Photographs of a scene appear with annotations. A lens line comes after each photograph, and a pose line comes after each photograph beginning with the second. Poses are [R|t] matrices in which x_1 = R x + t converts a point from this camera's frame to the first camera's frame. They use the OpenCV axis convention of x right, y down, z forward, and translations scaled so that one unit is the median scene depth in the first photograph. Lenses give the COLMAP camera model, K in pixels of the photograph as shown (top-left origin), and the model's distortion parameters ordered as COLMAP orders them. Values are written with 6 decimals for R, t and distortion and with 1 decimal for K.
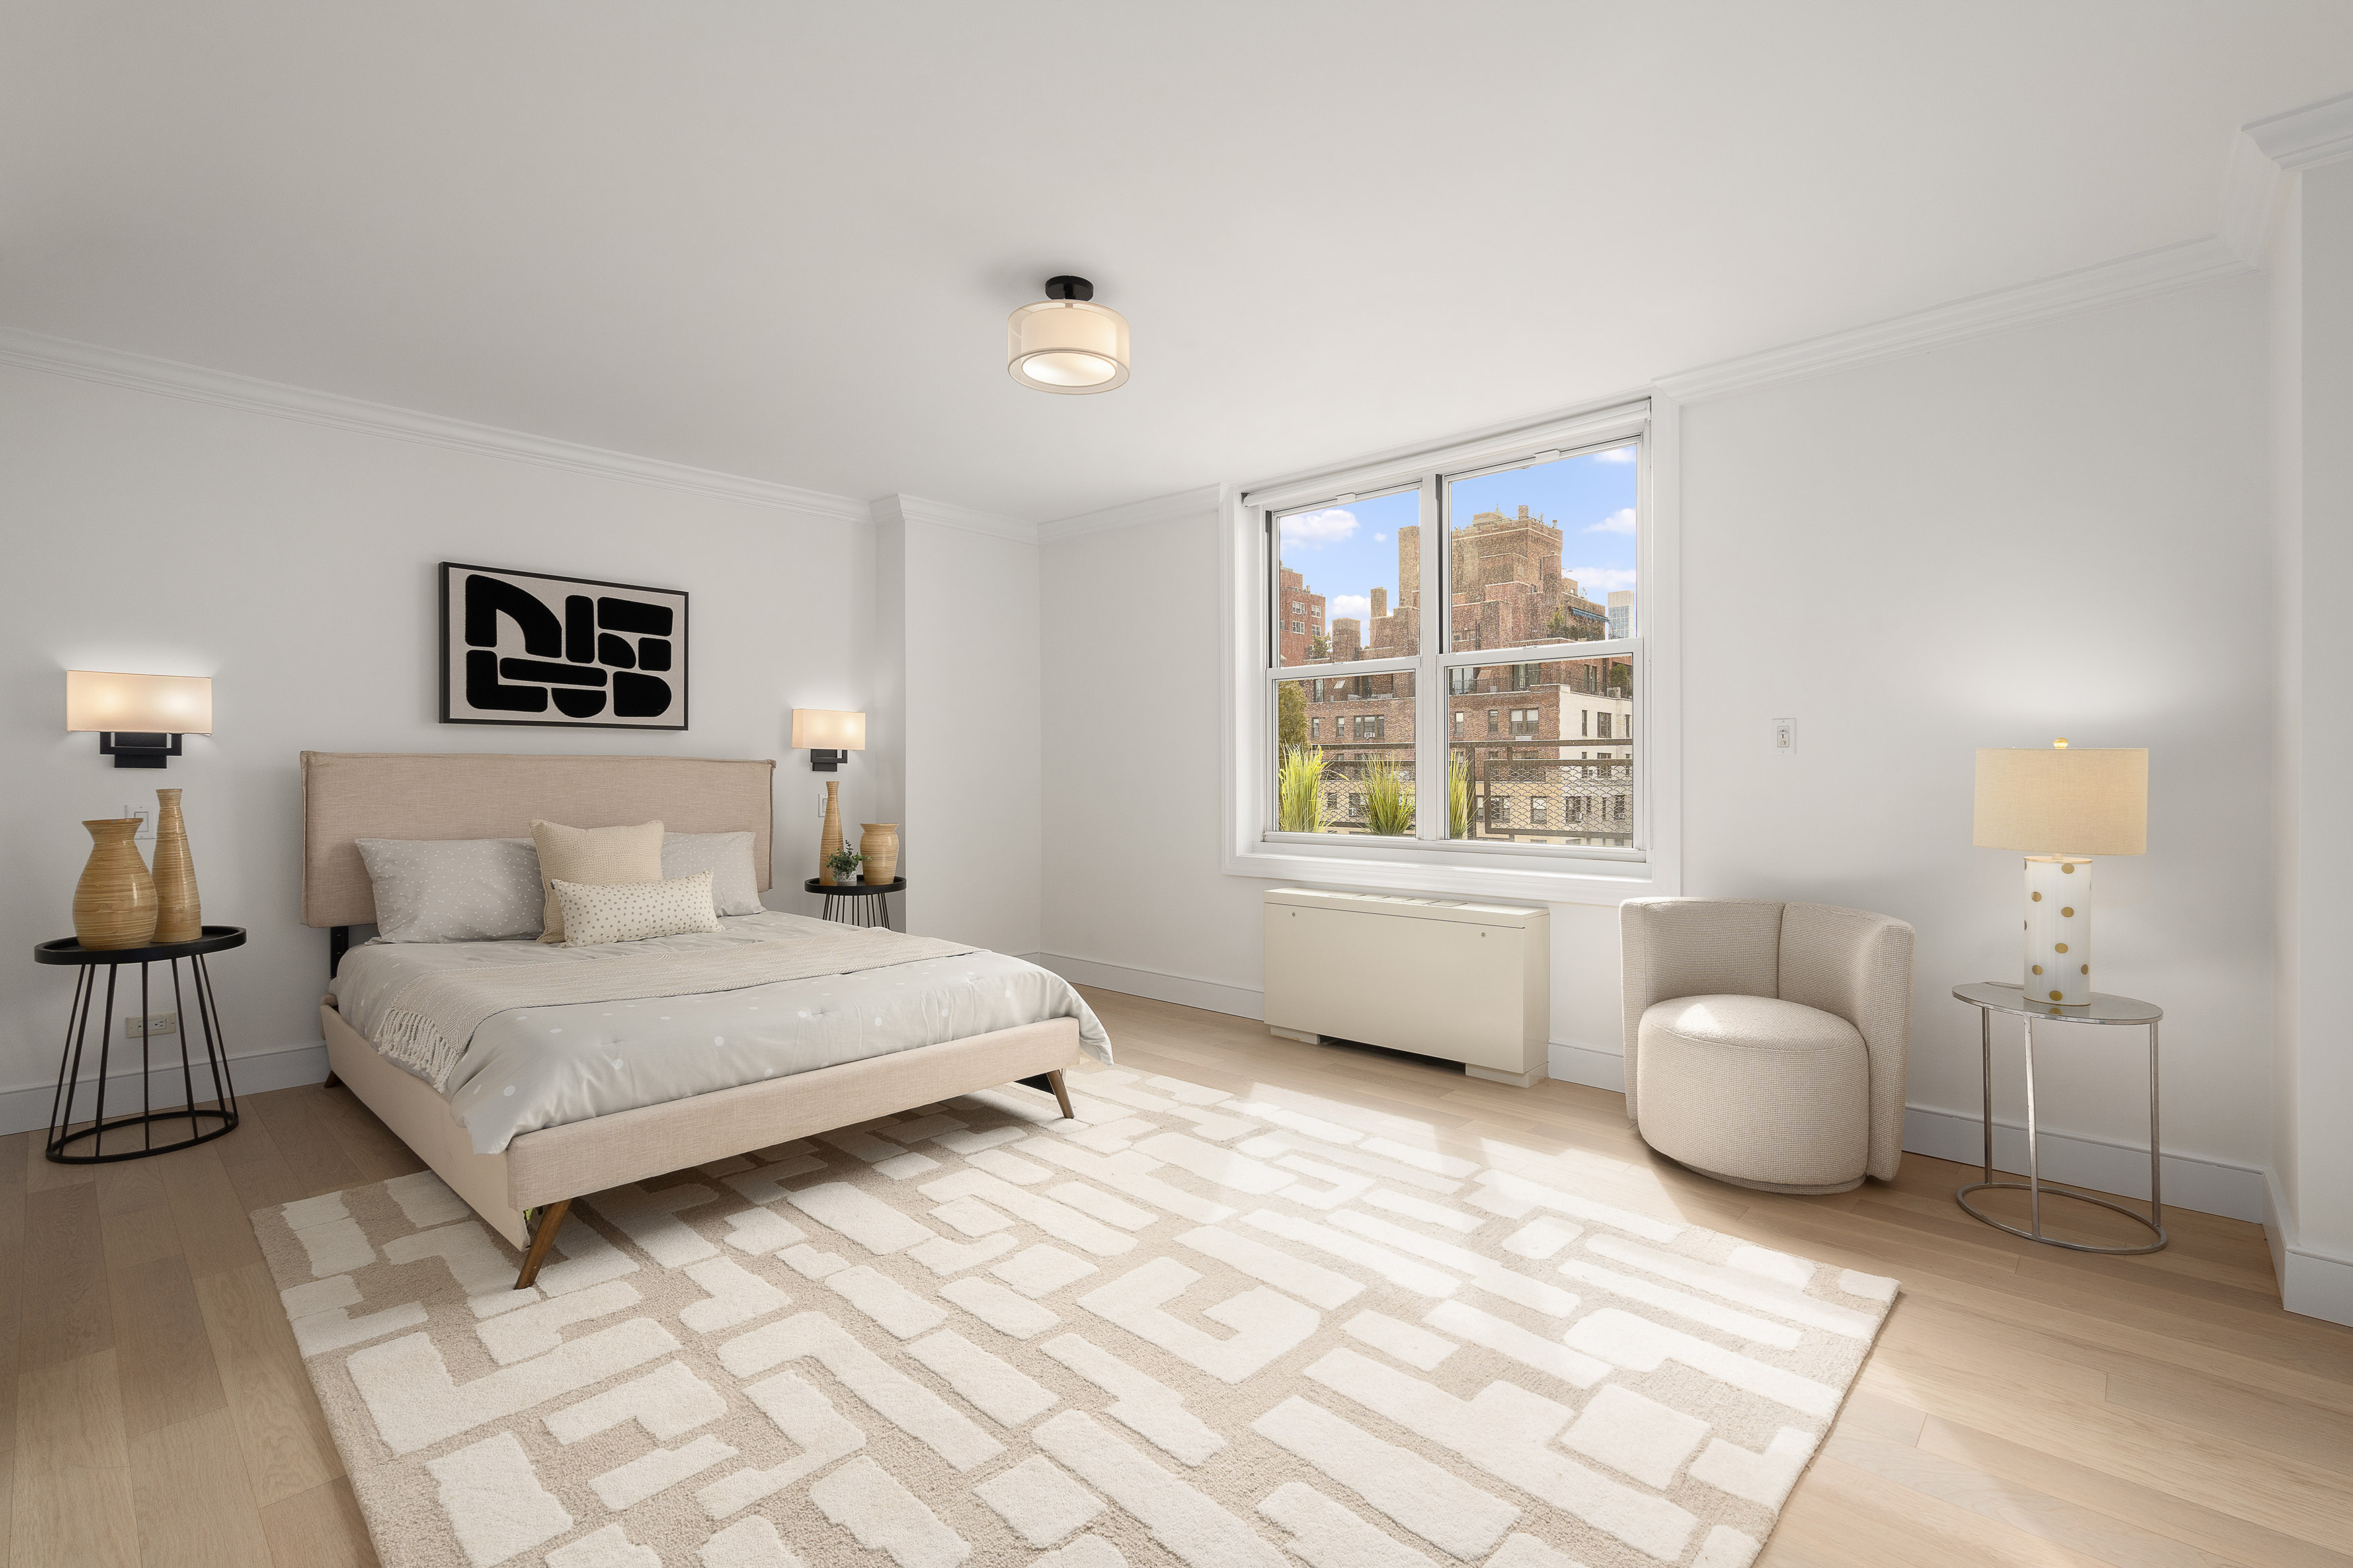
lens RADIAL K [[1049.9, 0, 1200.3], [0, 1049.9, 763.2], [0, 0, 1]] dist [-0.013349, 0.003672]
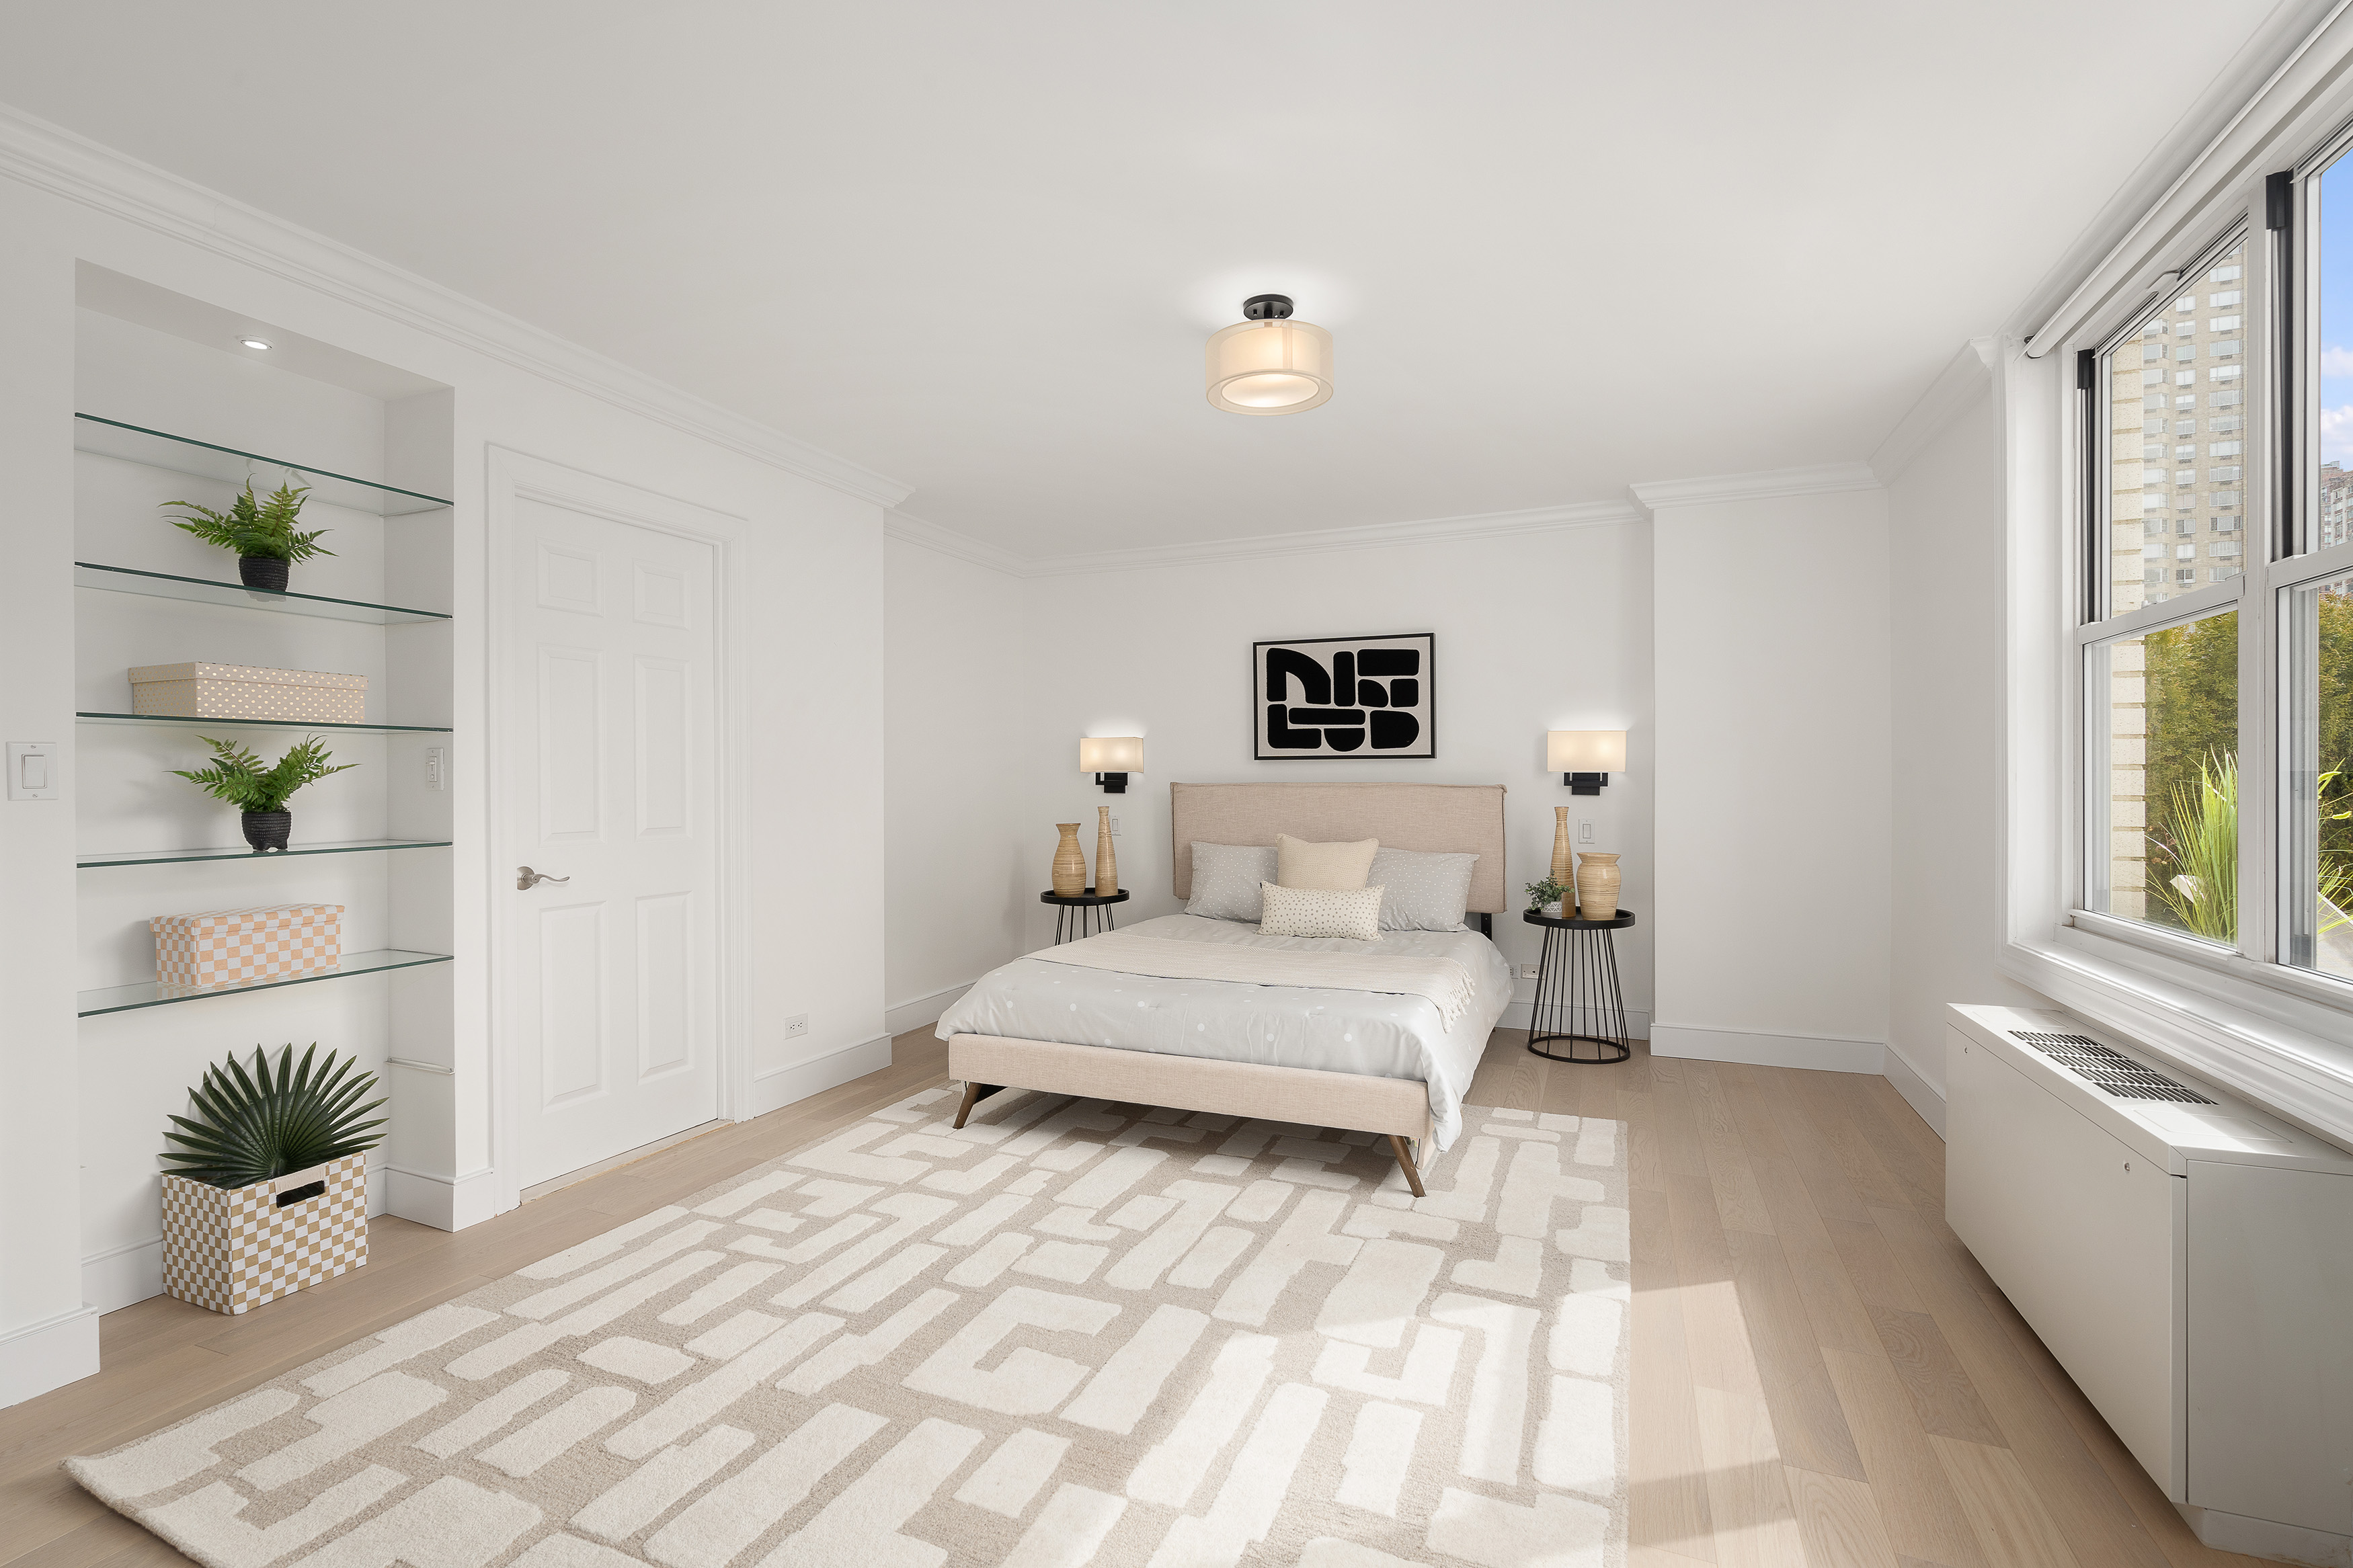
lens RADIAL K [[1049.9, 0, 1164.9], [0, 1049.9, 783.4], [0, 0, 1]] dist [-0.013349, 0.003672]
pose [[0.345130, 0.001766, -0.938553, 0.691956], [0.012482, 0.999901, 0.006472, -0.023321], [0.938472, -0.013948, 0.345074, 0.535126]]
